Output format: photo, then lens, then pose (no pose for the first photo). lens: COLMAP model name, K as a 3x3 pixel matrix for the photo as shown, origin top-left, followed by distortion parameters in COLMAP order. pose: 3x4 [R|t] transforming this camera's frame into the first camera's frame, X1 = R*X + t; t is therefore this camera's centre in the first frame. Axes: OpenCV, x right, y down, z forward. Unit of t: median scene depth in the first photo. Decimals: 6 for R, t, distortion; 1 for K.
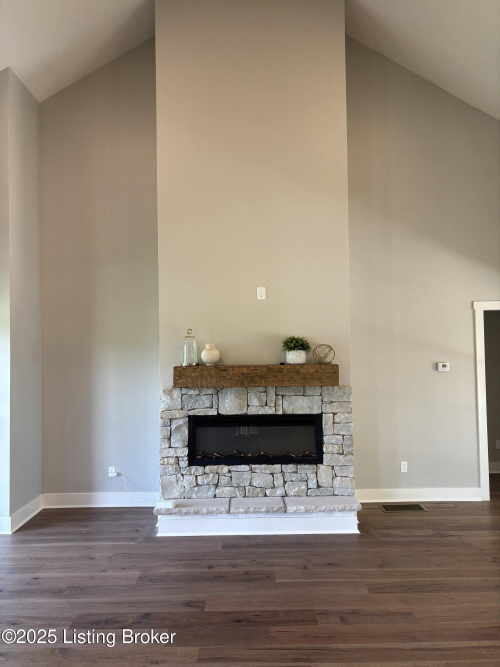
lens RADIAL K [[502.1, 0, 250.0], [0, 502.1, 333.5], [0, 0, 1]] dist [0.005302, -0.000596]
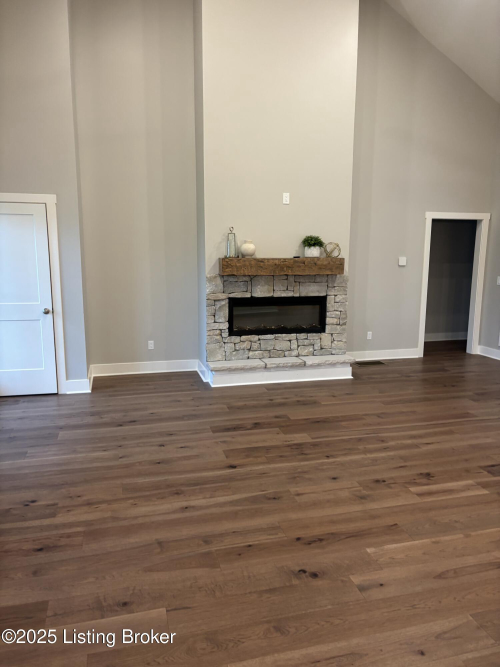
lens RADIAL K [[485.9, 0, 250.0], [0, 485.9, 333.5], [0, 0, 1]] dist [0.011326, 0.001676]
pose [[0.975002, -0.024829, 0.220804, -0.346318], [-0.020505, 0.979442, 0.200681, 0.003272], [-0.221248, -0.200192, 0.954449, -0.211751]]
